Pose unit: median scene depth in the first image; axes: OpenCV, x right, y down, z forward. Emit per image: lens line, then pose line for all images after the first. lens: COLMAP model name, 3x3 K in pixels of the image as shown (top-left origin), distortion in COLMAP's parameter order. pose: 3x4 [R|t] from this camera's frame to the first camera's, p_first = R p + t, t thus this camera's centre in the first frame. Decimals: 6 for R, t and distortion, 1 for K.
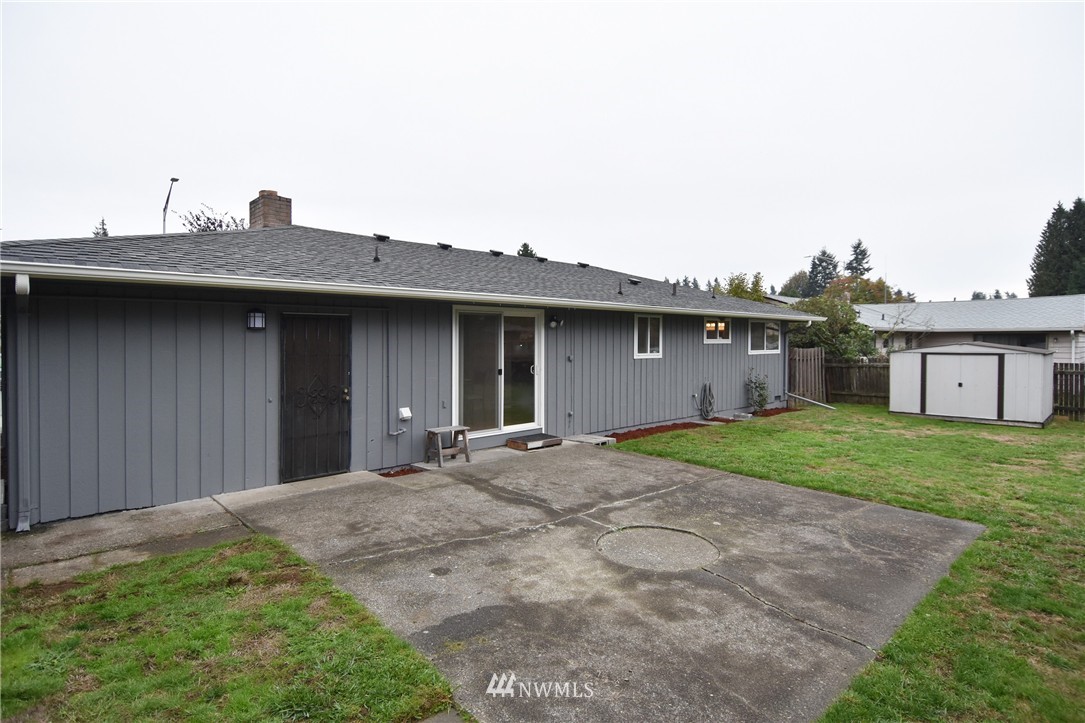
lens RADIAL K [[575.6, 0, 548.8], [0, 575.6, 356.4], [0, 0, 1]] dist [0.011298, -0.012933]
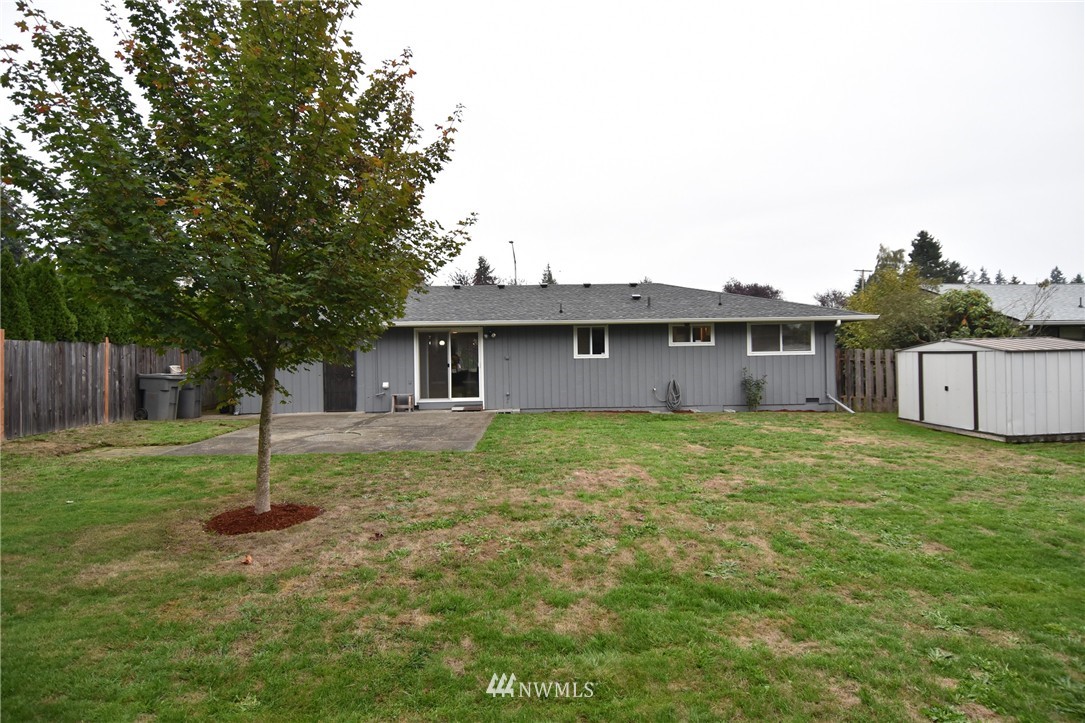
lens RADIAL K [[575.6, 0, 537.2], [0, 575.6, 354.5], [0, 0, 1]] dist [0.011298, -0.012933]
pose [[0.725529, -0.009942, -0.688119, 1.218838], [-0.003555, 0.999828, -0.018194, 0.023323], [0.688182, 0.015647, 0.725369, -0.053083]]
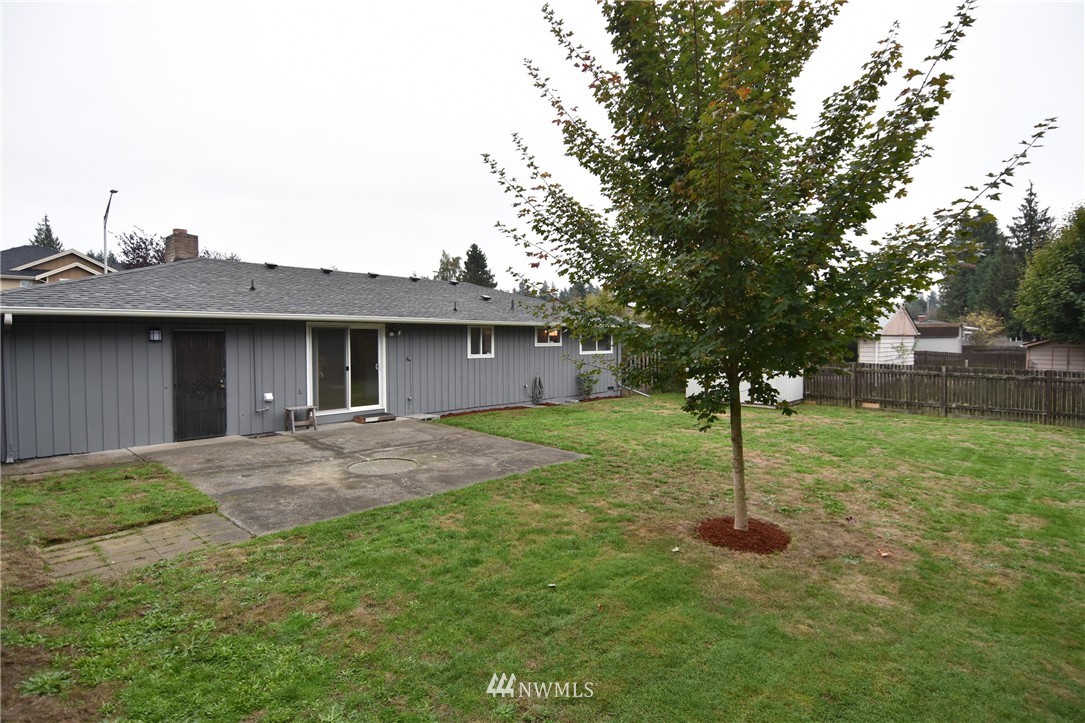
lens RADIAL K [[575.6, 0, 552.2], [0, 575.6, 358.9], [0, 0, 1]] dist [0.011298, -0.012933]
pose [[0.997781, -0.000956, 0.066569, 0.305886], [0.000258, 0.999945, 0.010495, -0.010654], [-0.066576, -0.010455, 0.997727, -0.420143]]
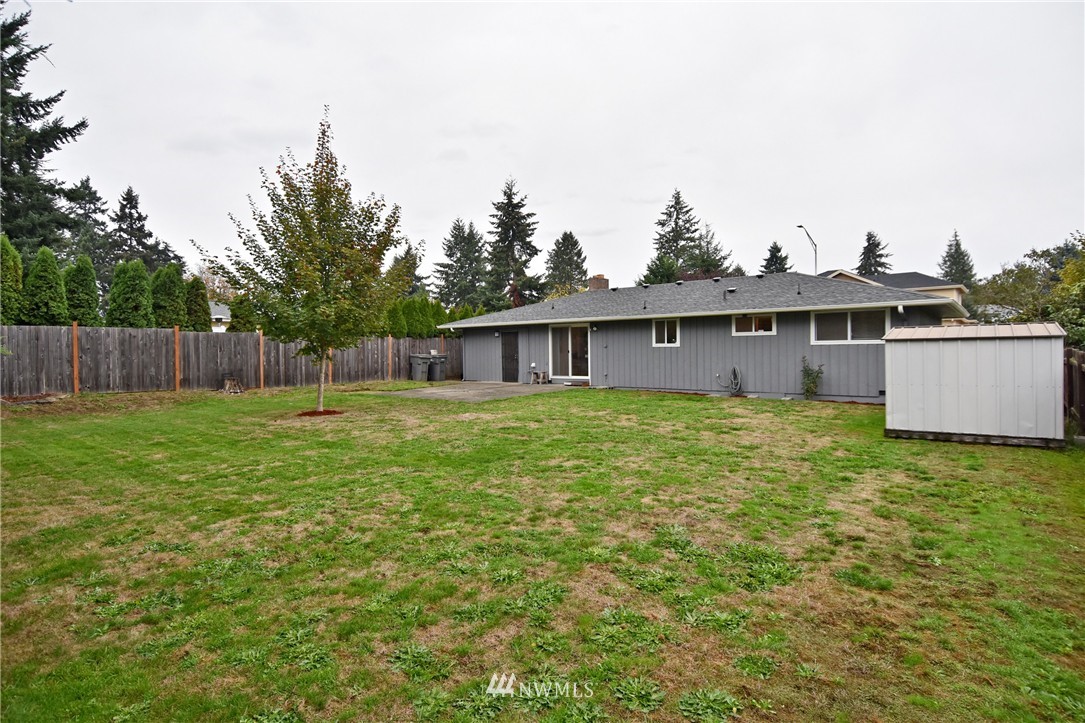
lens RADIAL K [[575.6, 0, 523.9], [0, 575.6, 358.4], [0, 0, 1]] dist [0.011298, -0.012933]
pose [[0.084545, 0.015805, -0.996294, 2.066602], [-0.016177, 0.999764, 0.014487, 0.022597], [0.996288, 0.014892, 0.084781, 0.601675]]
